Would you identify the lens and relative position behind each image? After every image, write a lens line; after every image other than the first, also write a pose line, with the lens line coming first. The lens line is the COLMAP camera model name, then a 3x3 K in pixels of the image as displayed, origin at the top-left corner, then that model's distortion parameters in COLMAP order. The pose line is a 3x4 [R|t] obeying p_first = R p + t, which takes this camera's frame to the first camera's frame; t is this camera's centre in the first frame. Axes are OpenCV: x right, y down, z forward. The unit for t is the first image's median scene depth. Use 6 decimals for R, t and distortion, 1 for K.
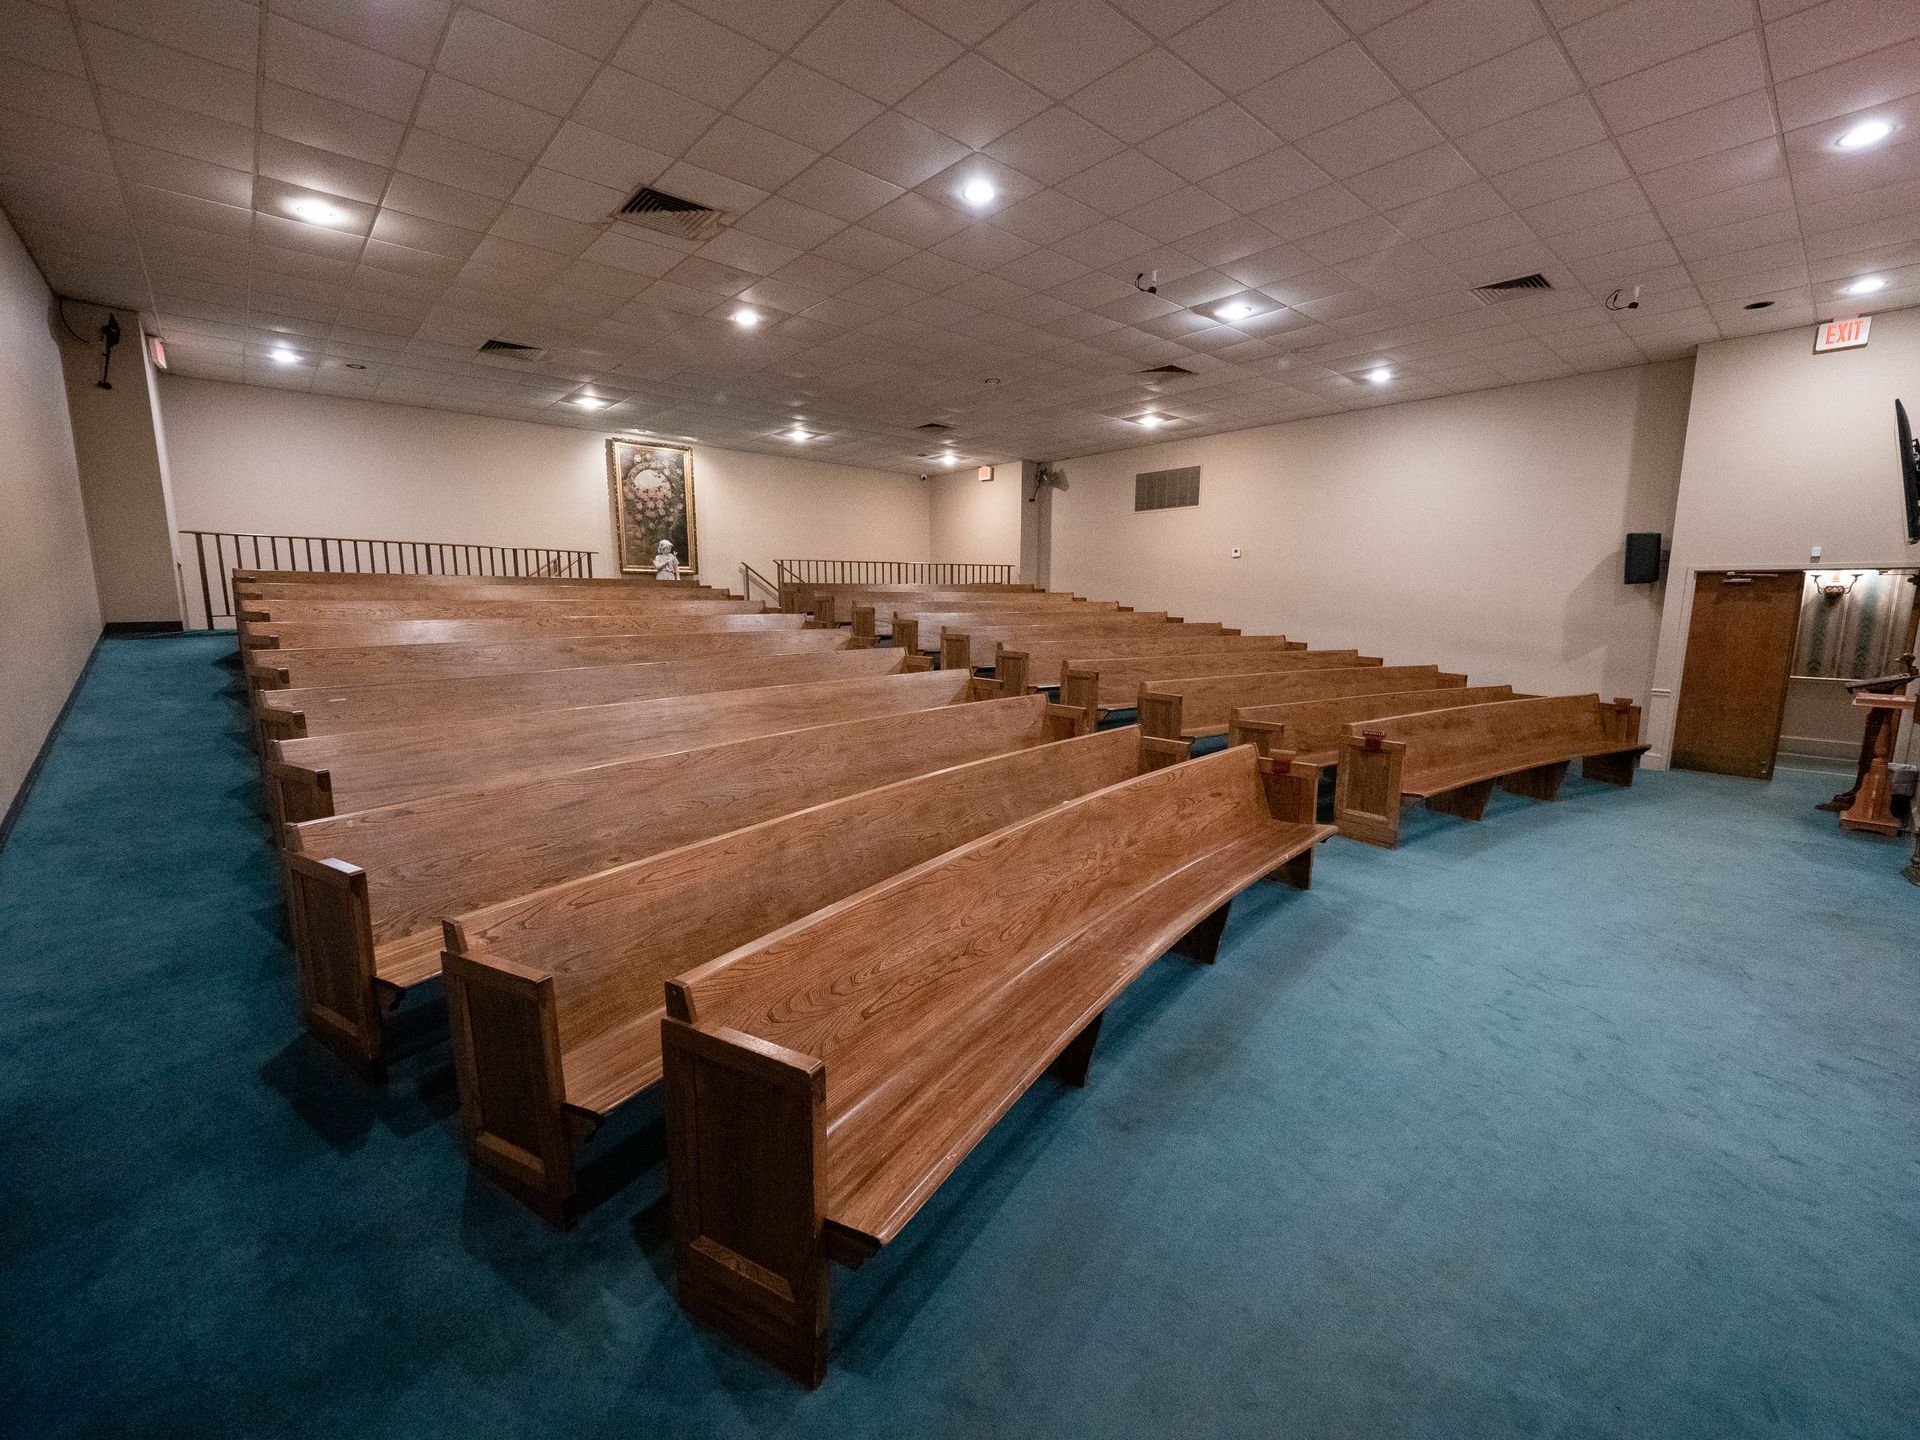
lens RADIAL K [[808.0, 0, 961.6], [0, 808.0, 724.5], [0, 0, 1]] dist [-0.003727, -0.002998]
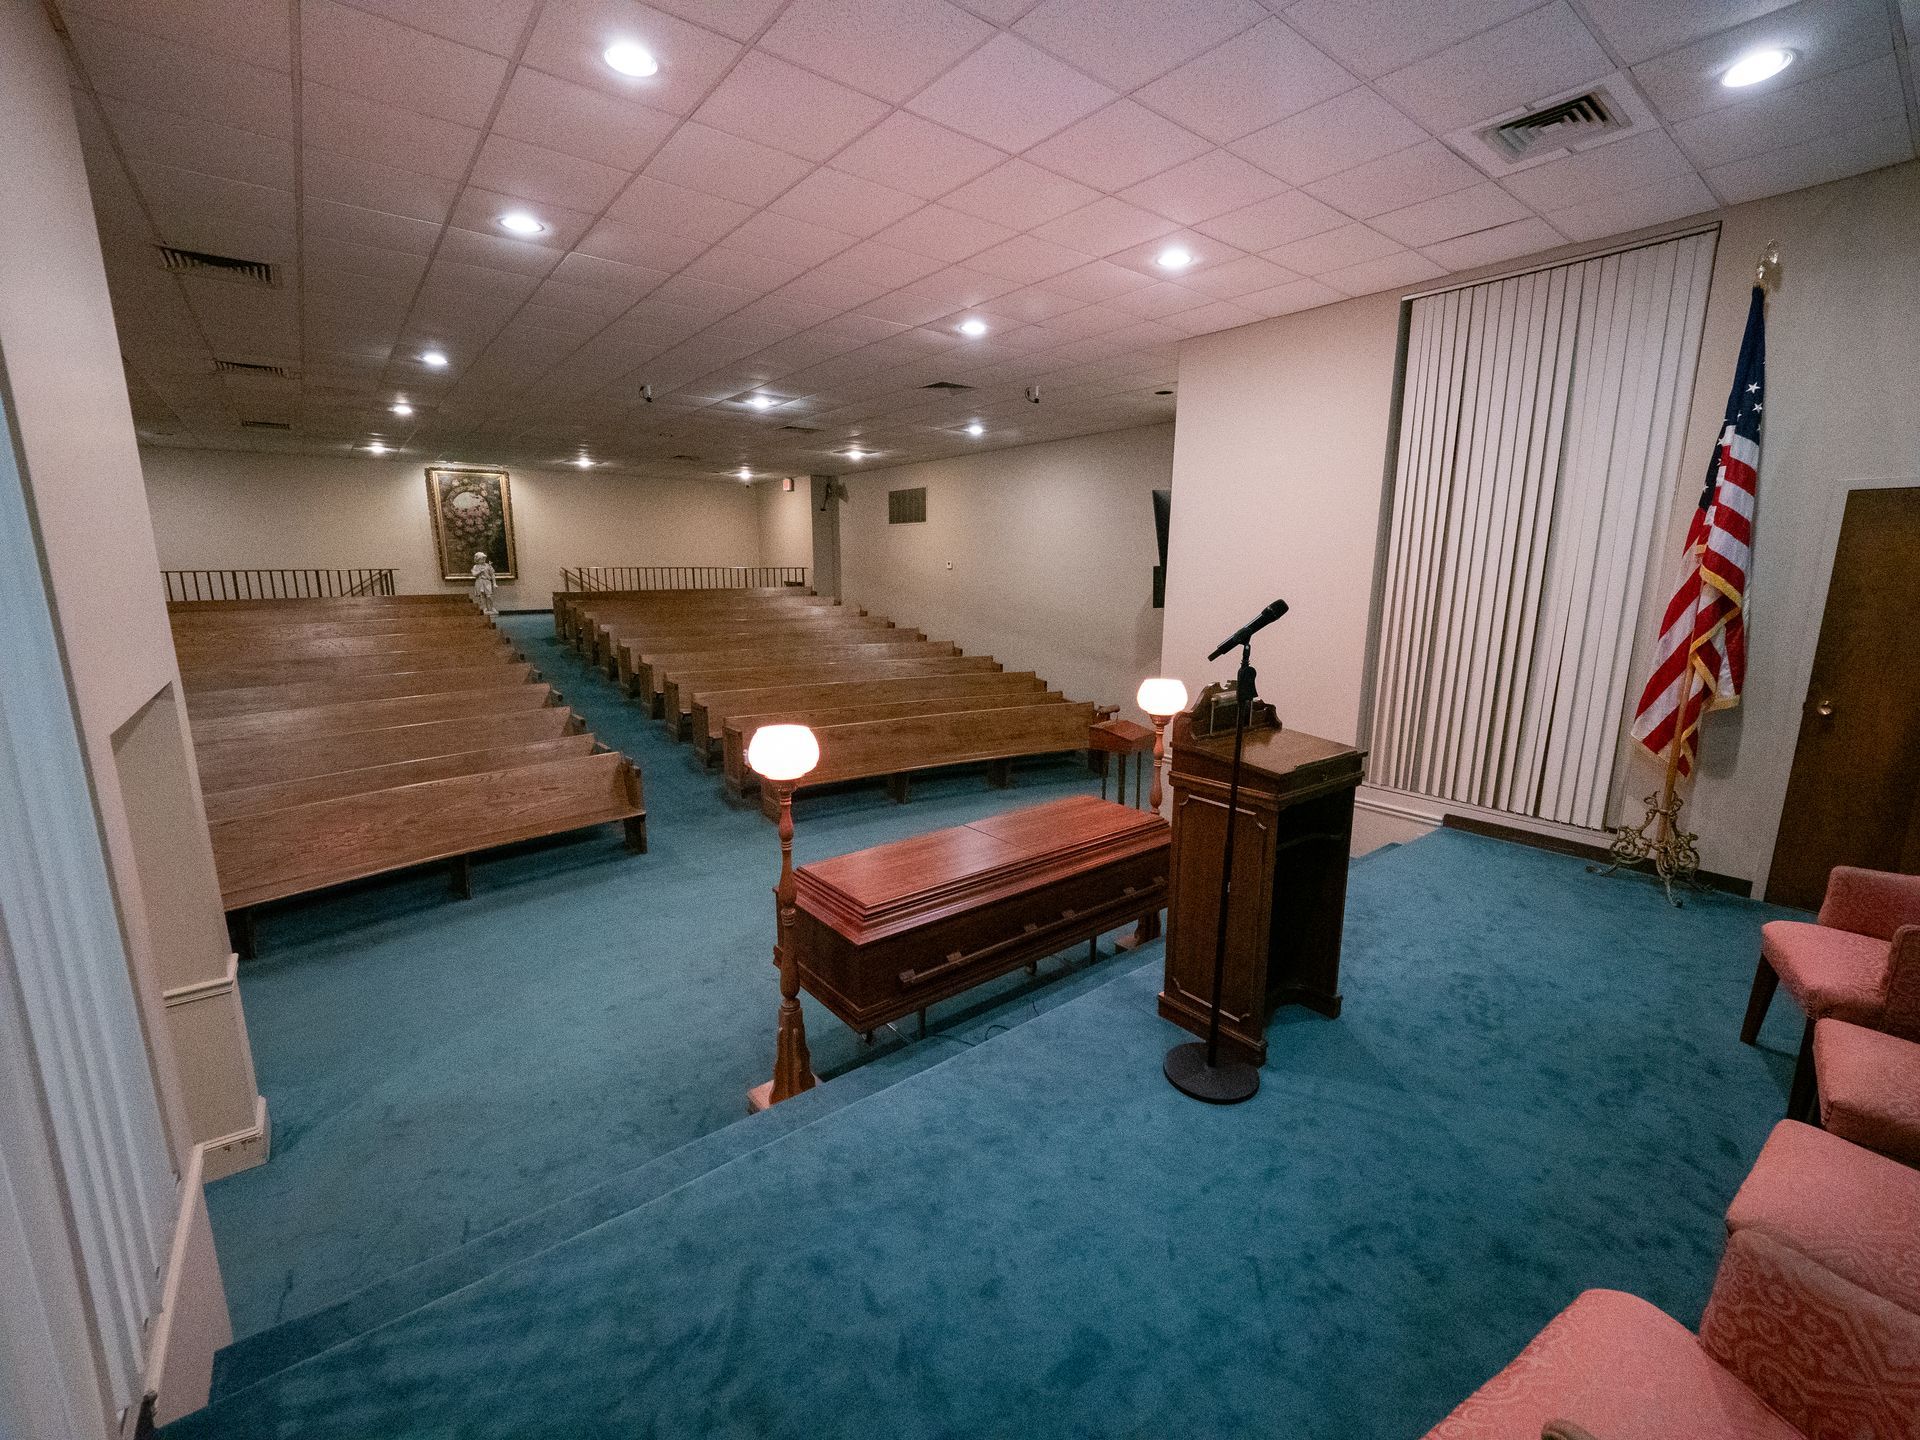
lens RADIAL K [[808.0, 0, 957.1], [0, 808.0, 718.0], [0, 0, 1]] dist [-0.003727, -0.002998]
pose [[0.998270, 0.011736, -0.057621, 0.396855], [-0.009559, 0.999236, 0.037901, -0.036569], [0.058021, -0.037284, 0.997619, -0.146466]]
